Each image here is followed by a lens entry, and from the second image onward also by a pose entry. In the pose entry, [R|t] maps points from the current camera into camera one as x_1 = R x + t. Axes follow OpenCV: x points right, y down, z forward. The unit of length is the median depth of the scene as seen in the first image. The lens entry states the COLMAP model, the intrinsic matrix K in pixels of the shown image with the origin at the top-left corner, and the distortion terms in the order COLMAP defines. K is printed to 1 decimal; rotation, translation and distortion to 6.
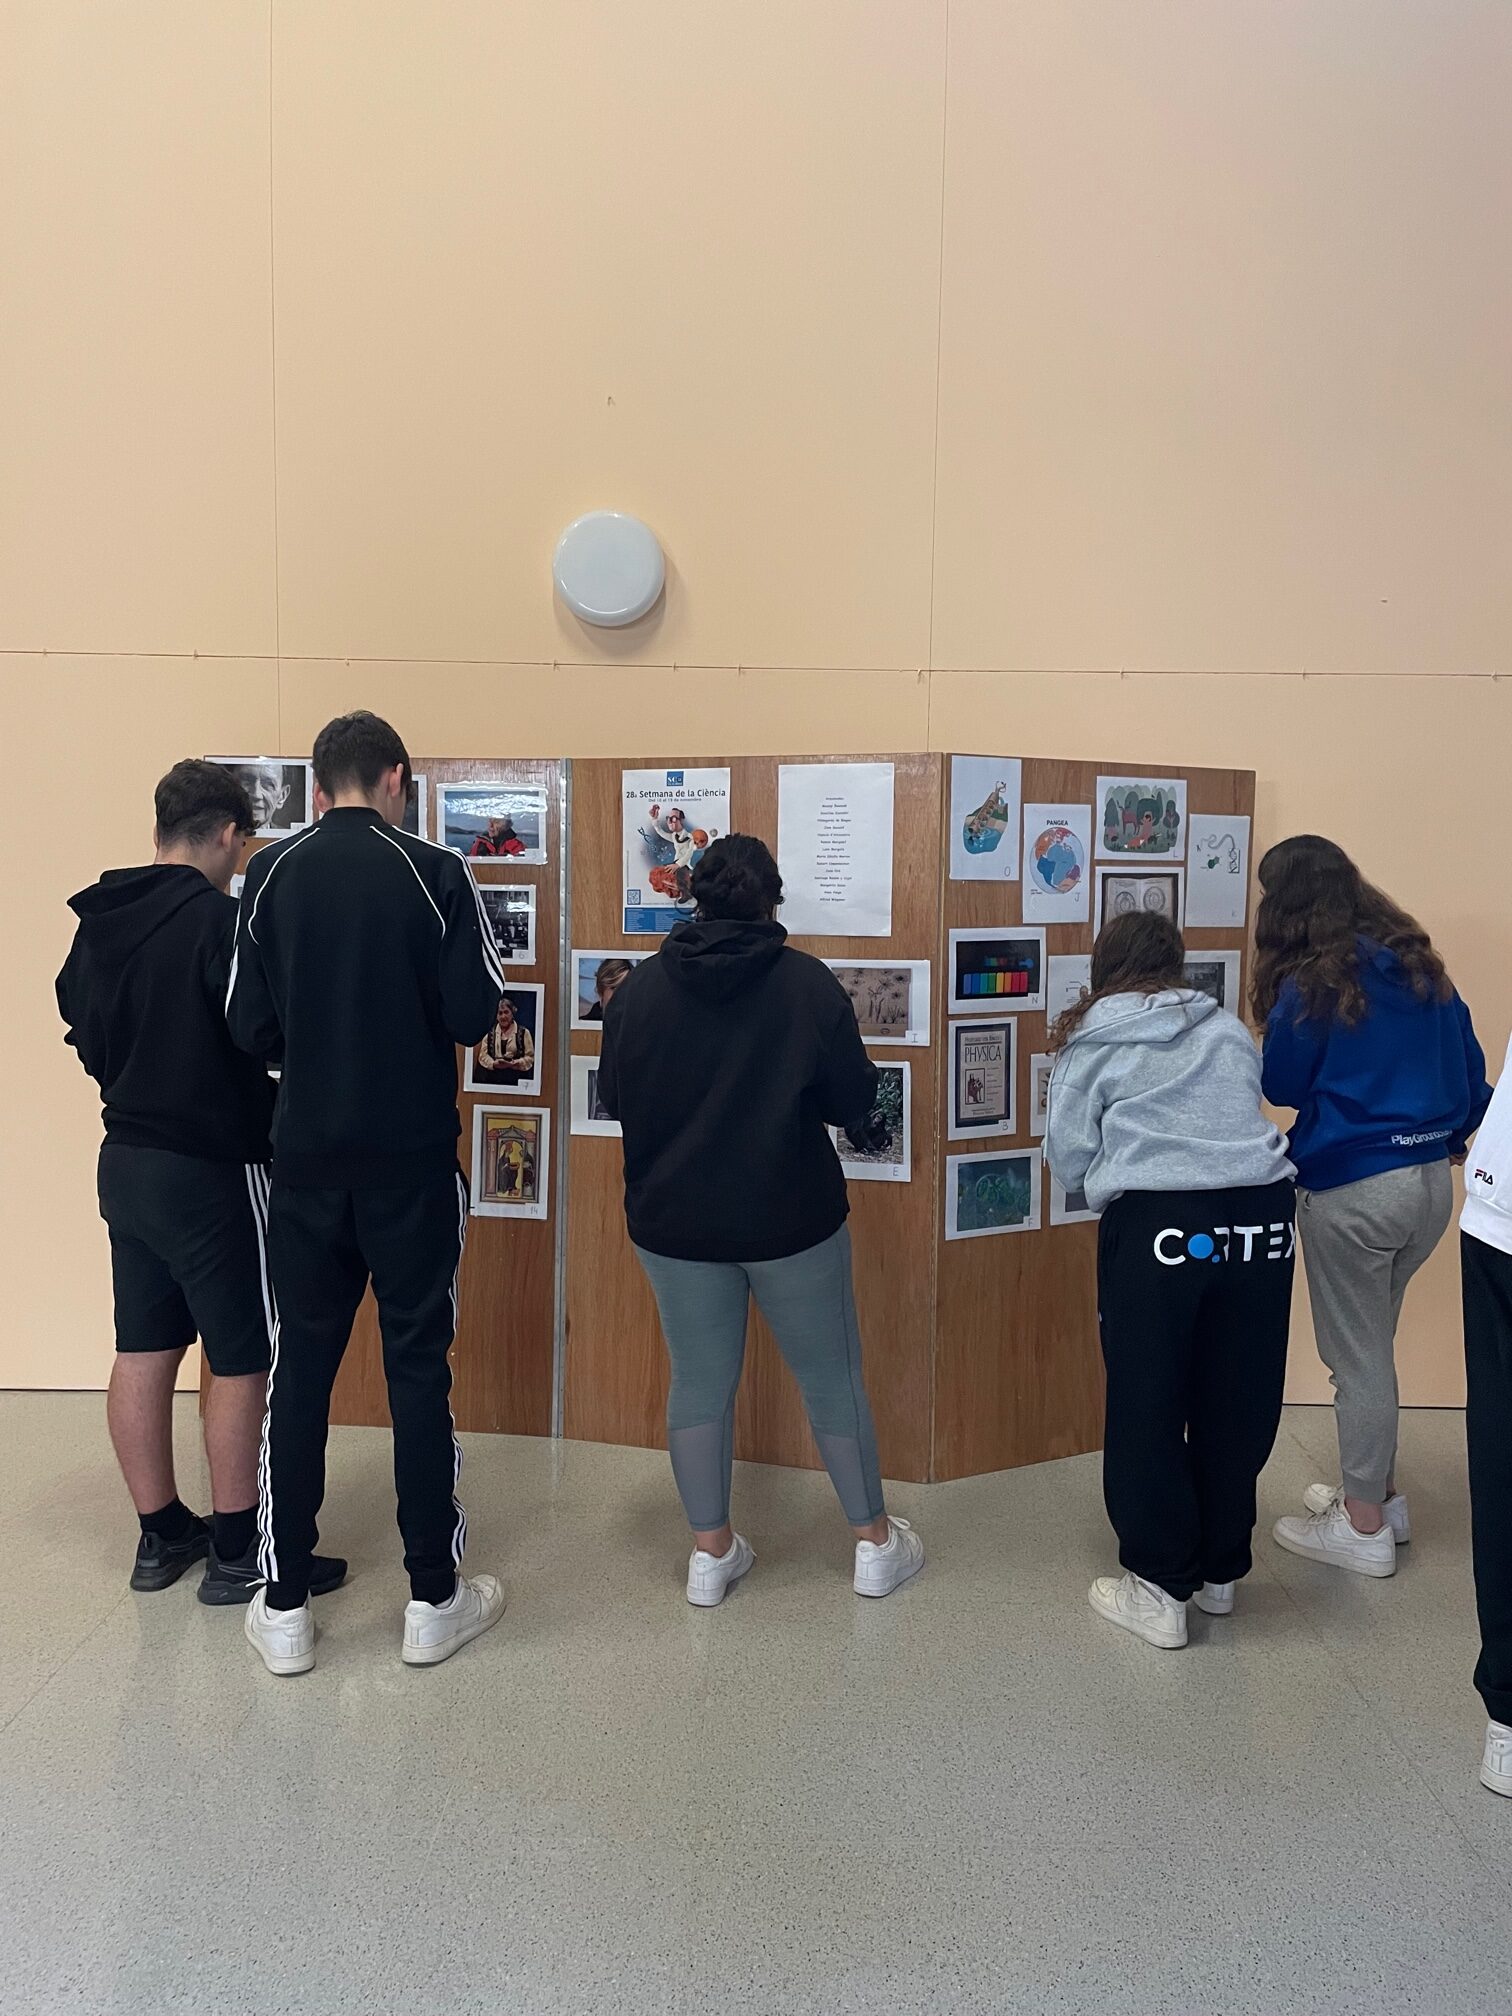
lens RADIAL K [[1463.8, 0, 756.0], [0, 1463.8, 1008.0], [0, 0, 1]] dist [0.044276, -0.004671]
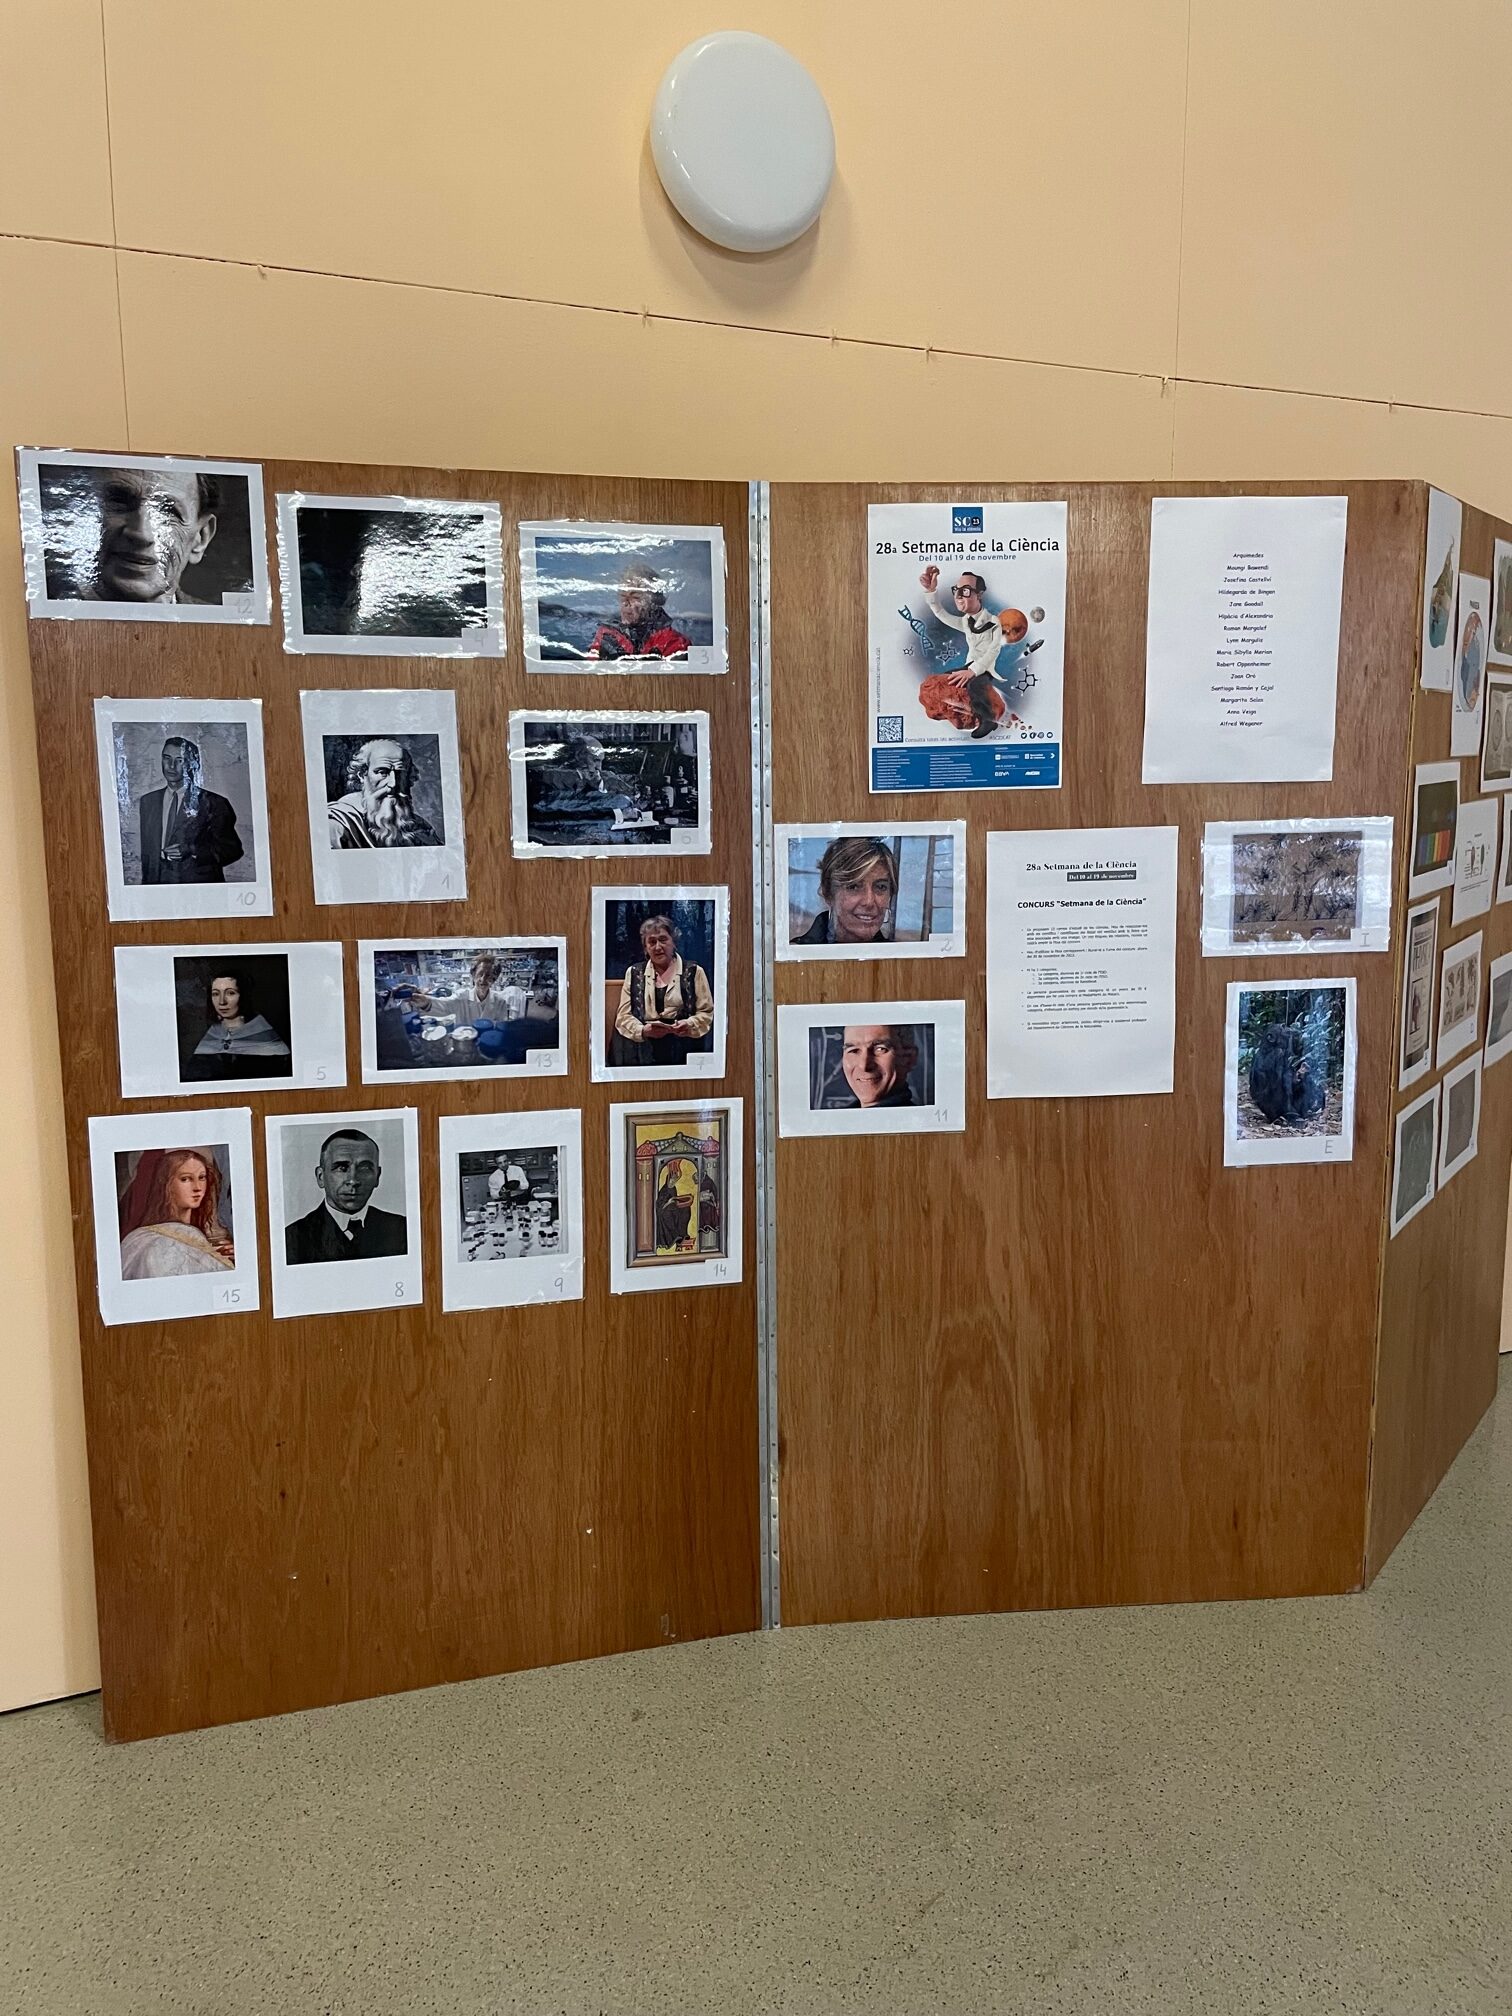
lens RADIAL K [[1463.8, 0, 756.0], [0, 1463.8, 1008.0], [0, 0, 1]] dist [0.044276, -0.004671]
pose [[0.929774, -0.082905, 0.358674, -0.346668], [0.050225, 0.993769, 0.099505, -0.025664], [-0.364689, -0.074503, 0.928144, 0.459863]]
